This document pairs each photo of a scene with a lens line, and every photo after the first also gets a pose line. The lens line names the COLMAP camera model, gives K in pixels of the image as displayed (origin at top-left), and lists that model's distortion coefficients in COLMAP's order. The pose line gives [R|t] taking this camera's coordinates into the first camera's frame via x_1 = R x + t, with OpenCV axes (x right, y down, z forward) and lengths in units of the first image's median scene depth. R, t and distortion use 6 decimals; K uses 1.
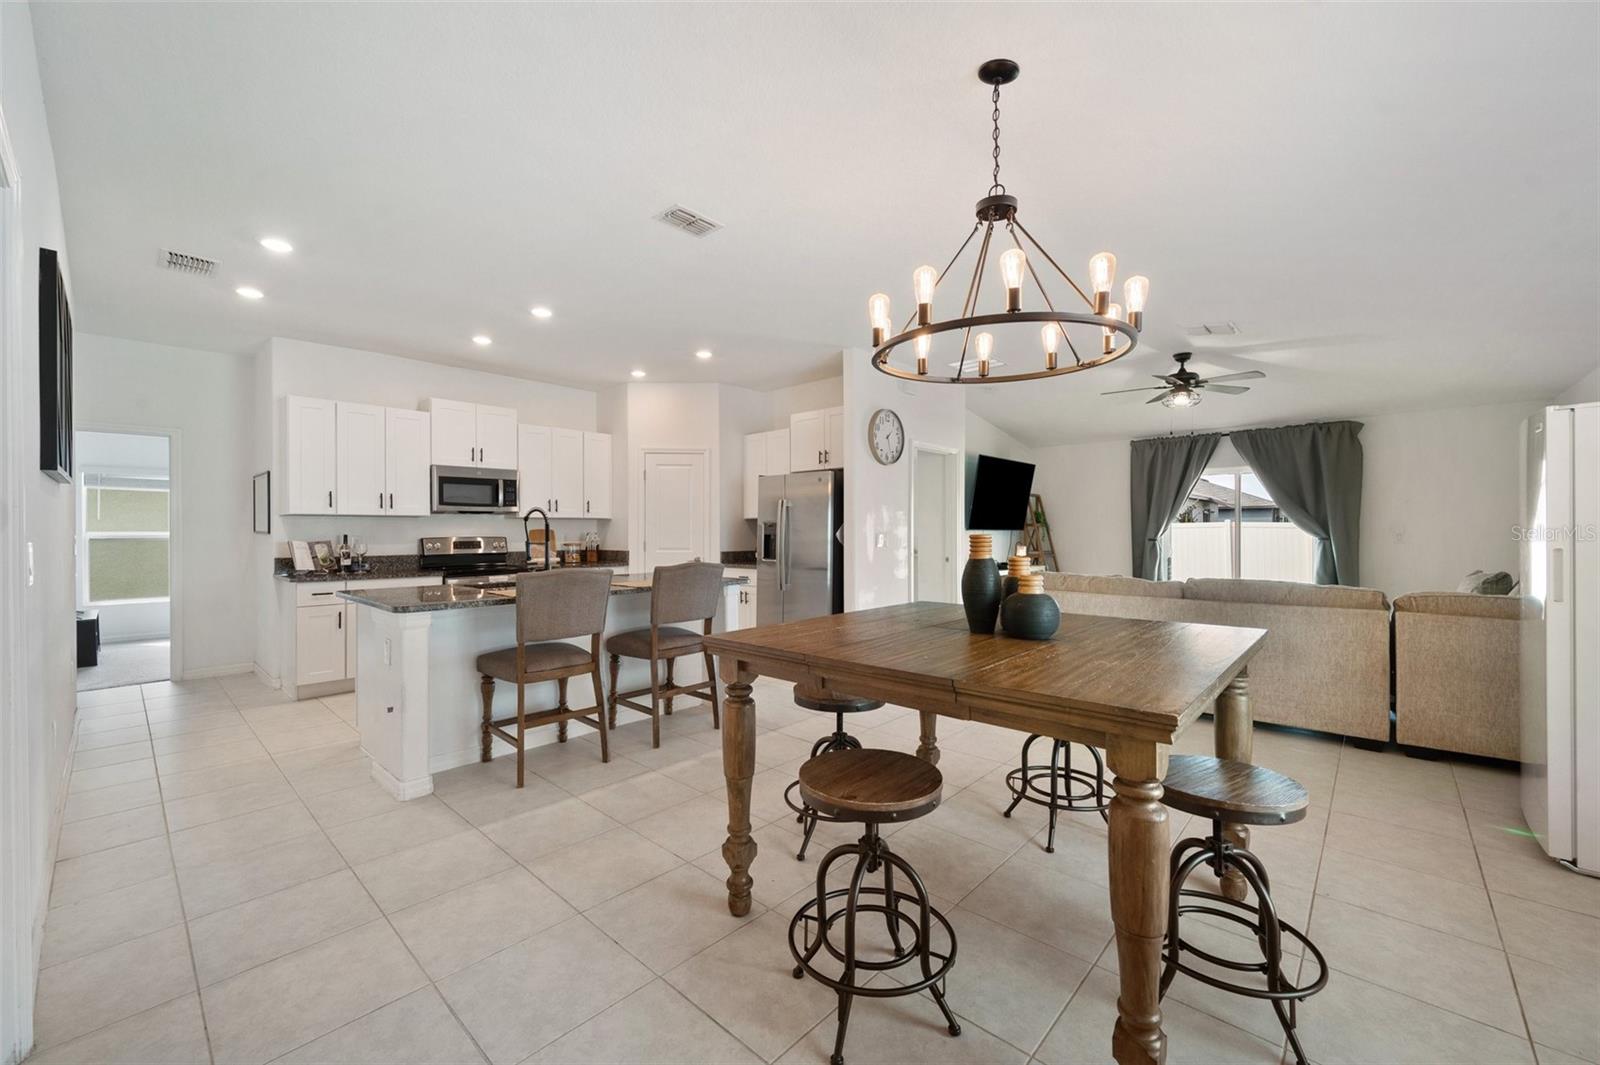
lens RADIAL K [[638.4, 0, 797.5], [0, 638.4, 533.3], [0, 0, 1]] dist [-0.000975, 0.000022]
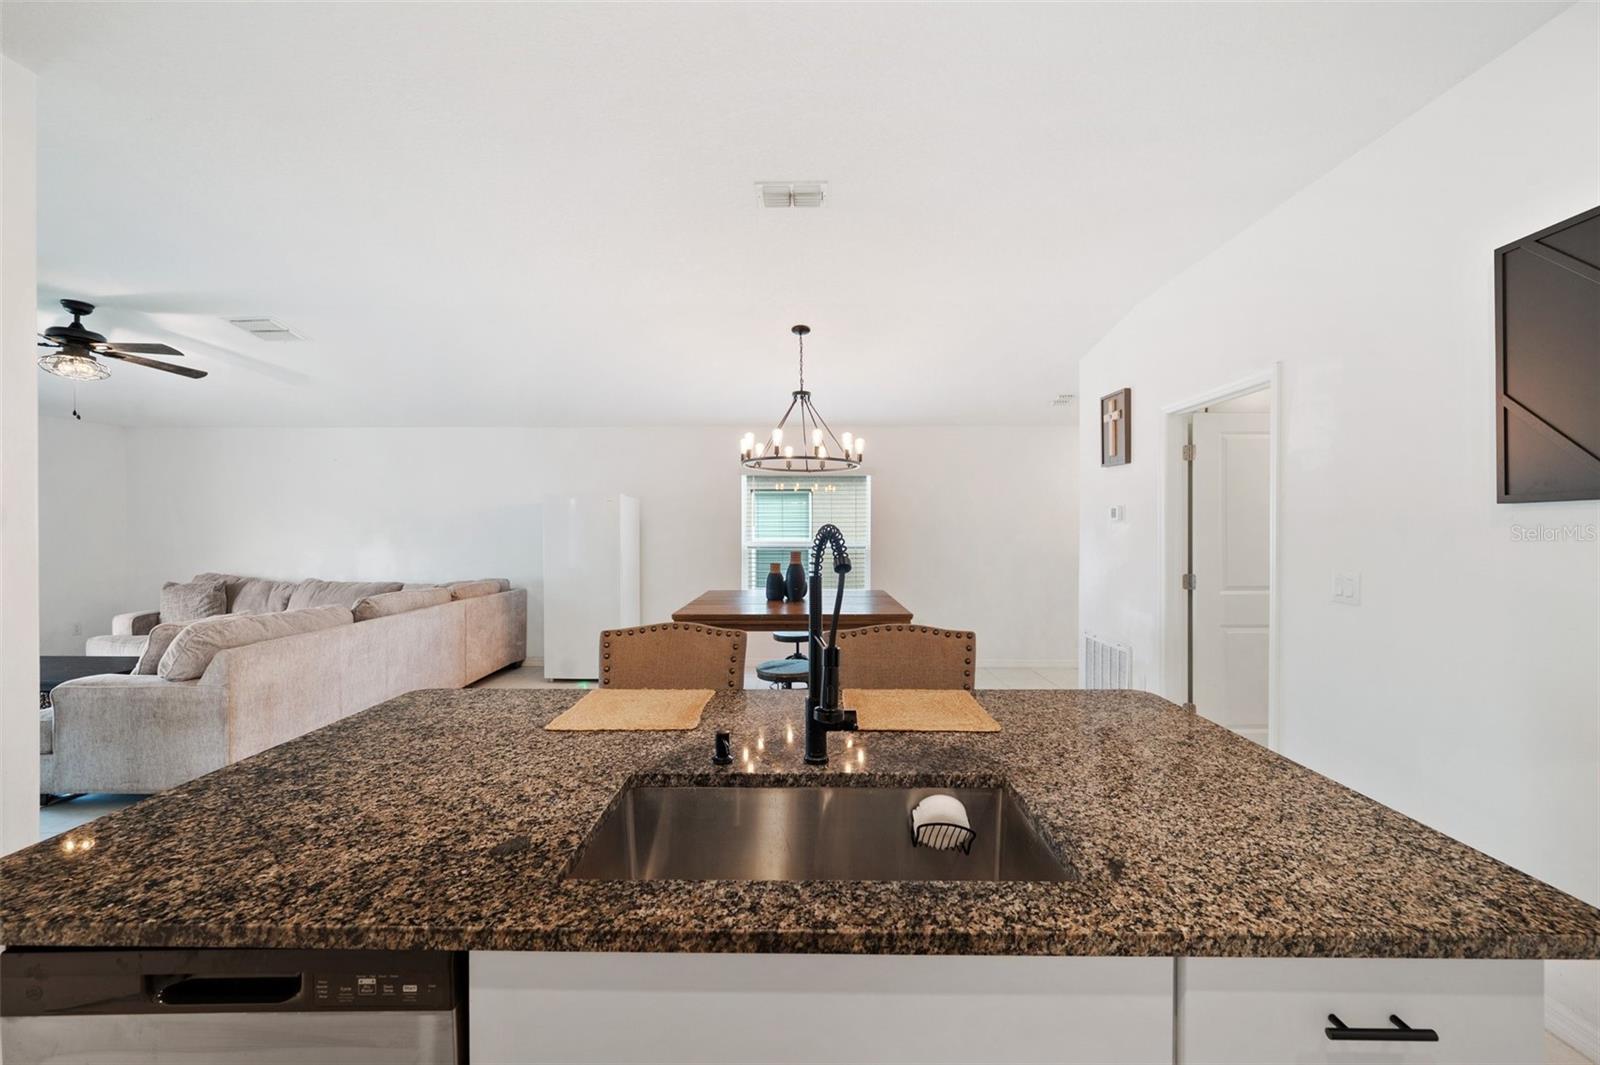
lens RADIAL K [[638.4, 0, 801.6], [0, 638.4, 531.4], [0, 0, 1]] dist [-0.000975, 0.000022]
pose [[-0.673525, -0.000703, 0.739164, -0.451603], [0.007345, 0.999944, 0.007644, -0.028480], [-0.739128, 0.010577, -0.673482, 0.876639]]
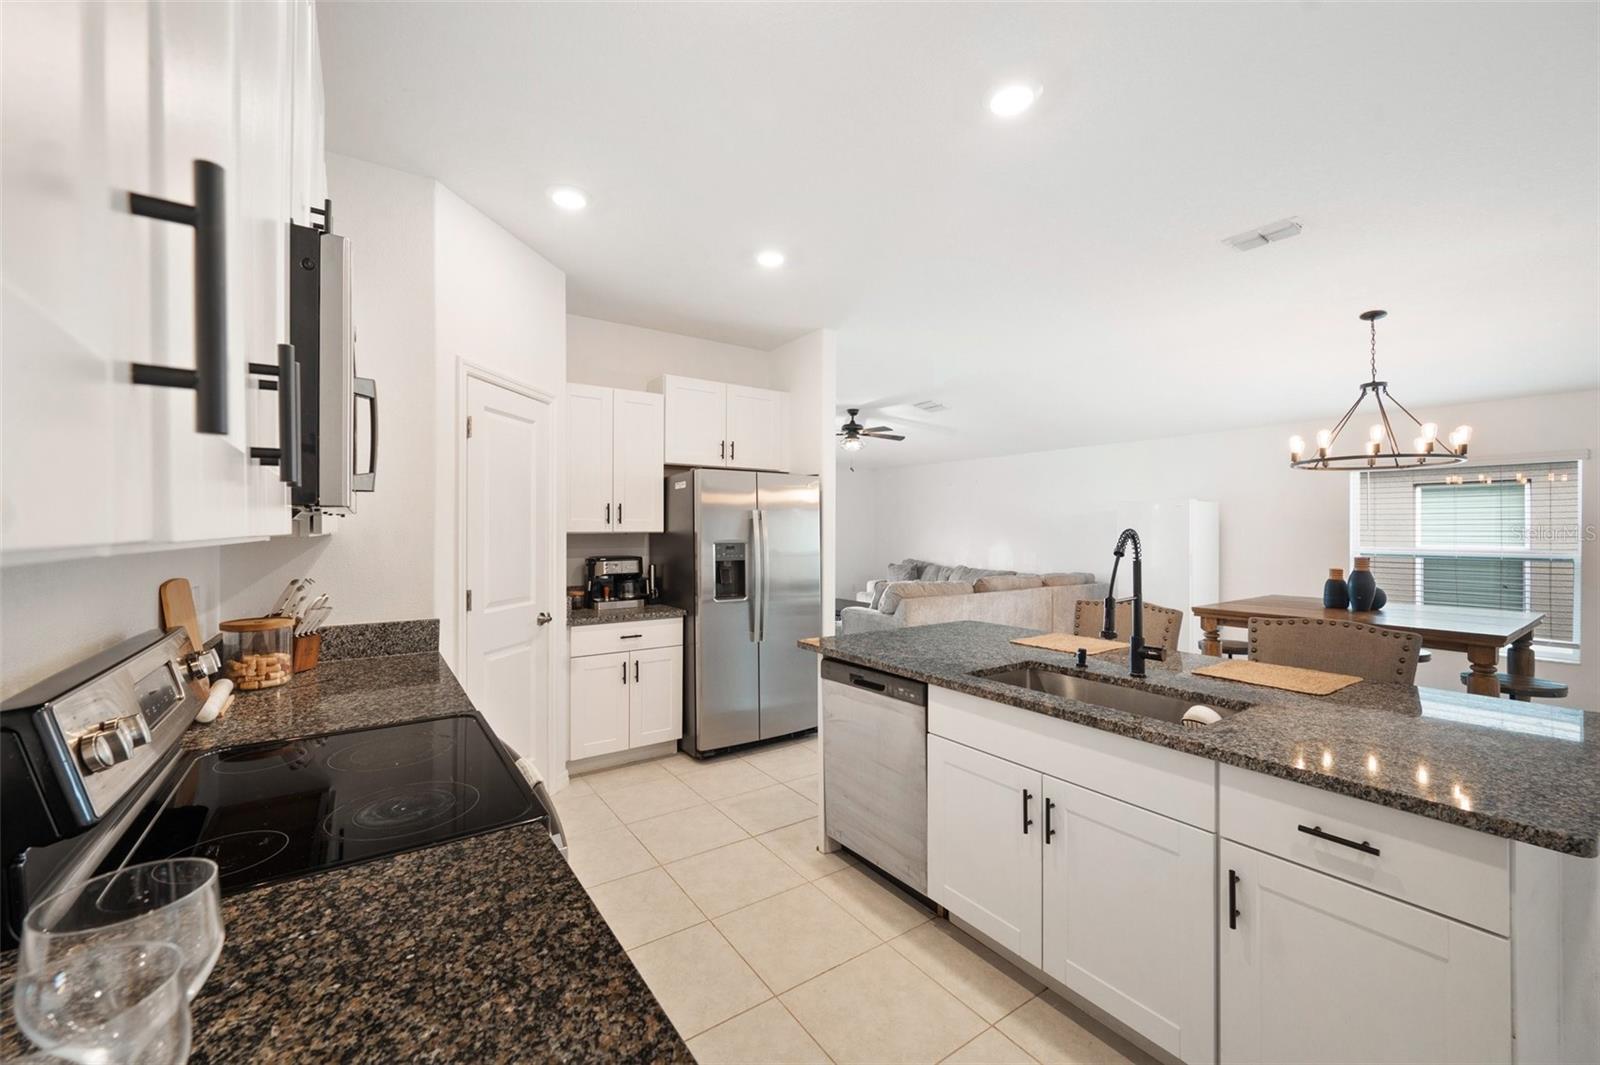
lens RADIAL K [[638.4, 0, 786.3], [0, 638.4, 529.7], [0, 0, 1]] dist [-0.000975, 0.000022]
pose [[0.223835, 0.003692, 0.974620, -0.694737], [0.003071, 0.999985, -0.004494, -0.027746], [-0.974622, 0.003999, 0.223820, 0.833107]]
